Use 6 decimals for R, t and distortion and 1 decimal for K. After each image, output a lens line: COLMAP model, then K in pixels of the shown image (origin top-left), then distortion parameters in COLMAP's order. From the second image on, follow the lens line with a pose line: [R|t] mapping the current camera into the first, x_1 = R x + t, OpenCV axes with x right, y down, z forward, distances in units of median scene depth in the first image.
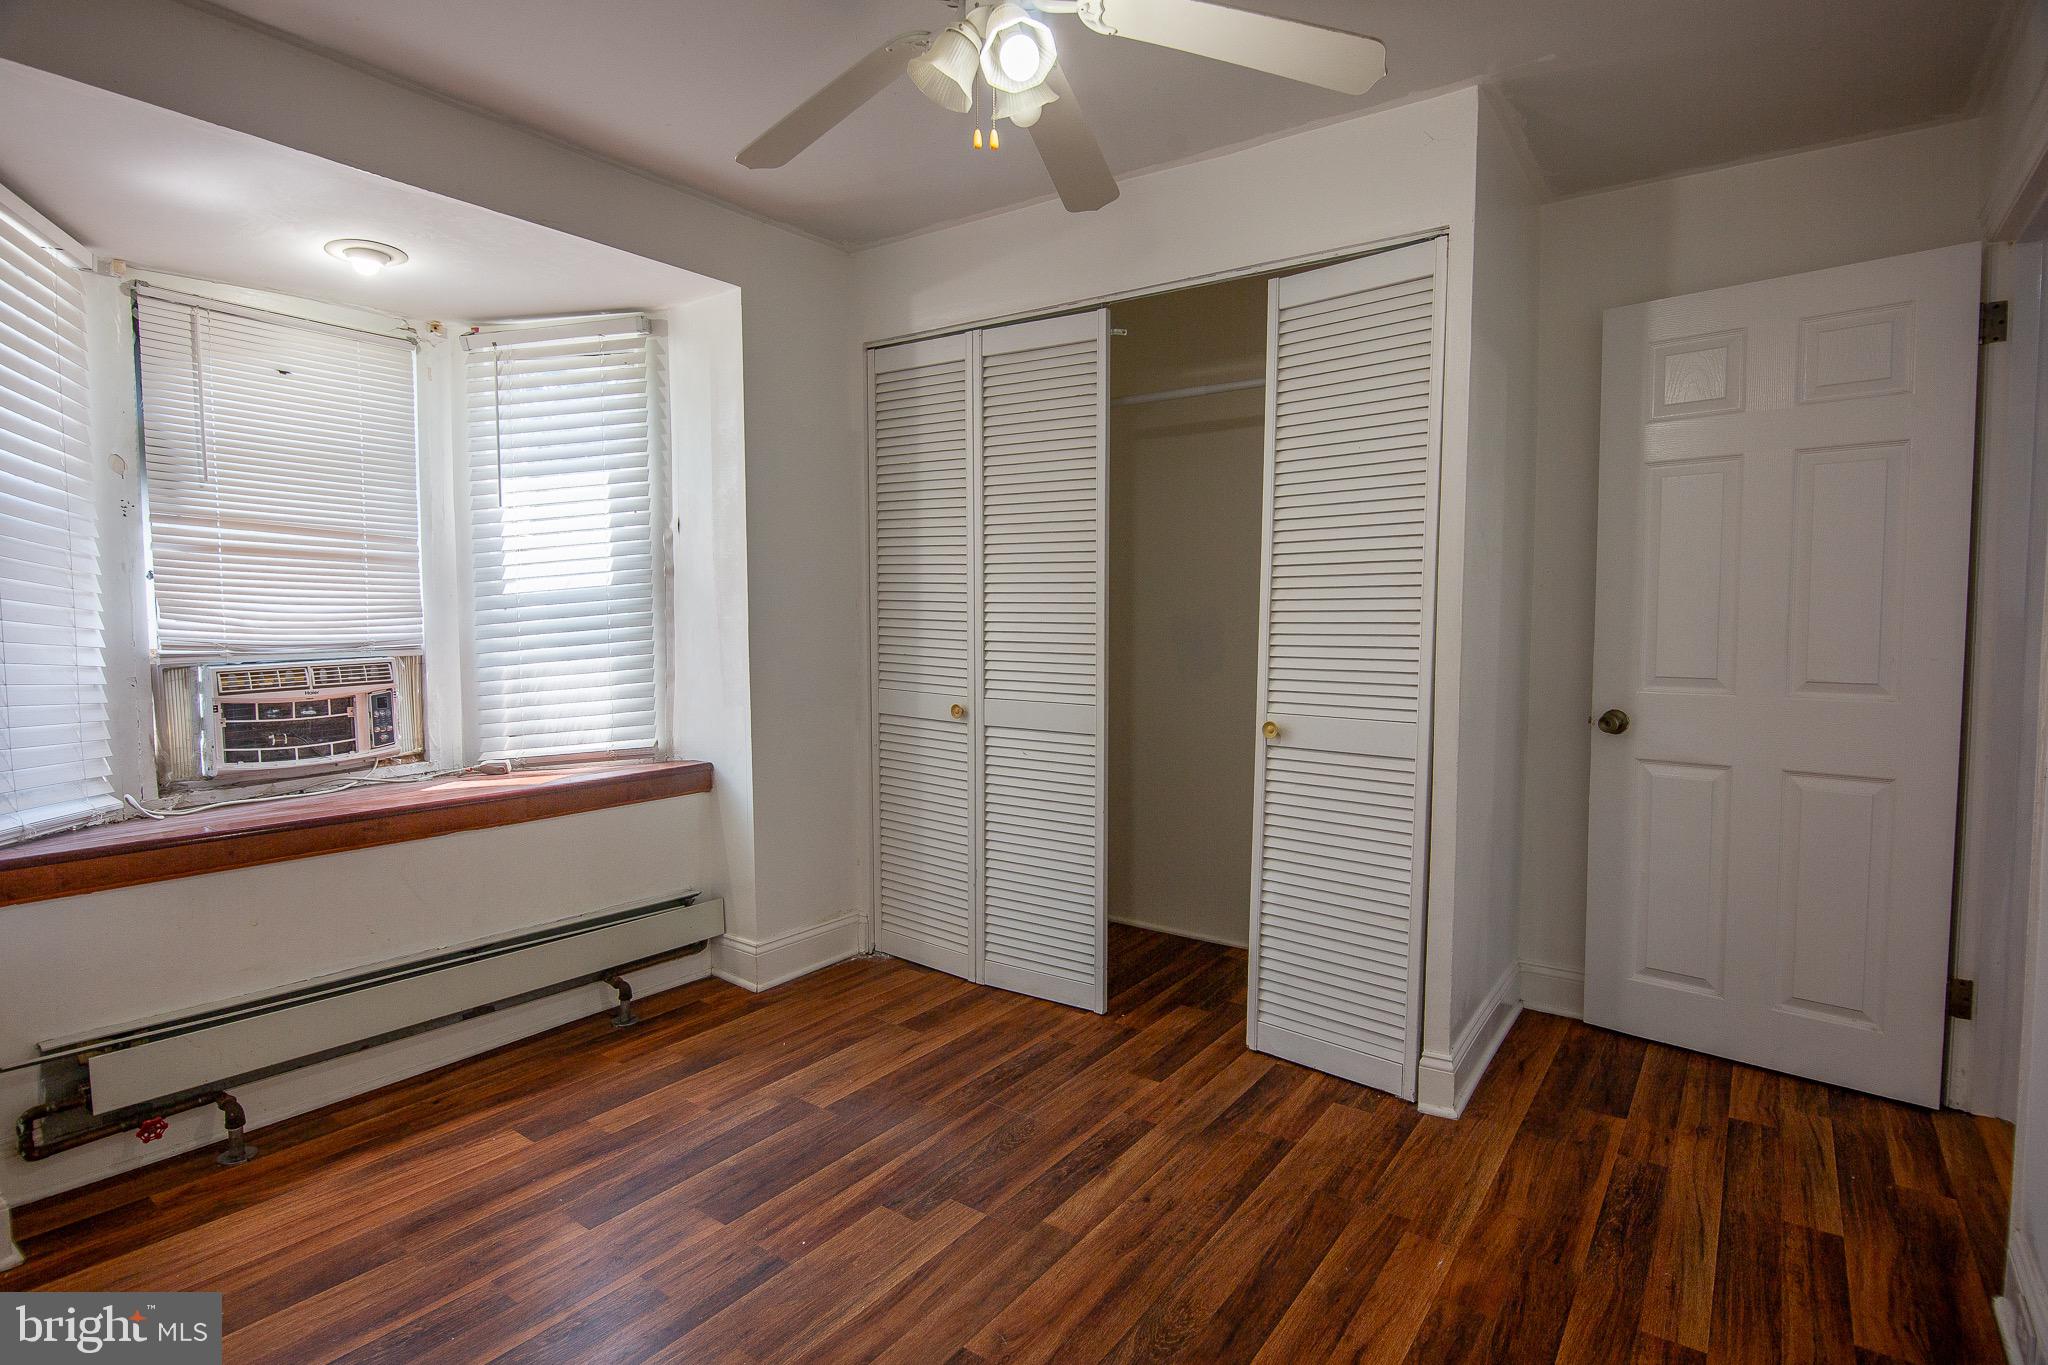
lens RADIAL K [[1027.7, 0, 1032.5], [0, 1027.7, 675.1], [0, 0, 1]] dist [-0.005870, -0.001520]
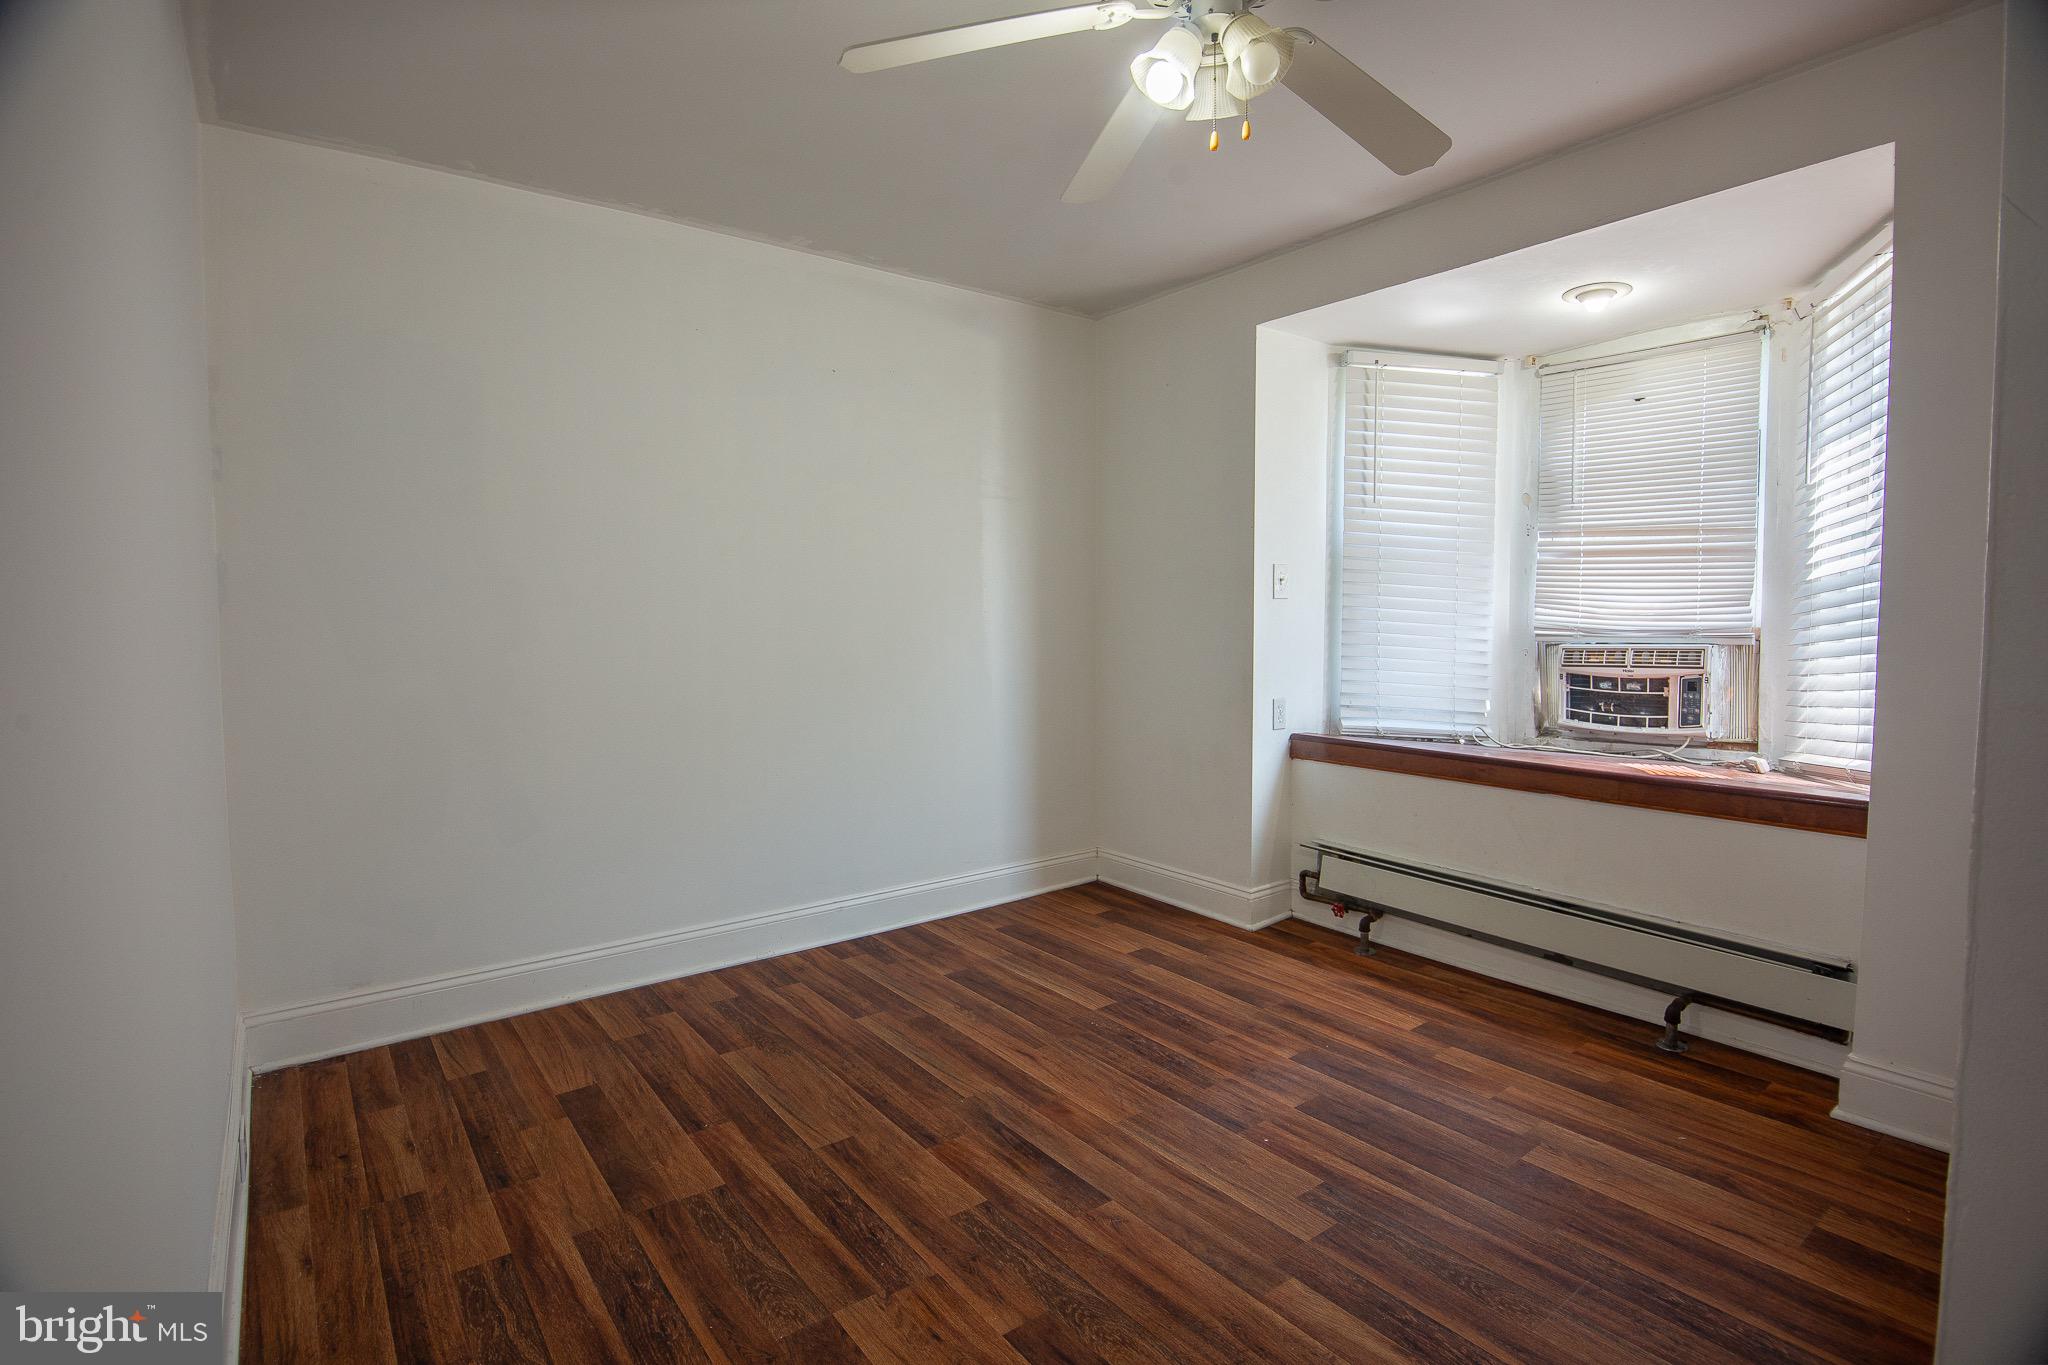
lens RADIAL K [[1027.7, 0, 1032.5], [0, 1027.7, 675.1], [0, 0, 1]] dist [-0.005870, -0.001520]
pose [[-0.302098, 0.056790, -0.951584, 0.655946], [-0.054120, 0.995592, 0.076597, -0.032698], [0.951739, 0.074640, -0.297693, 0.740119]]
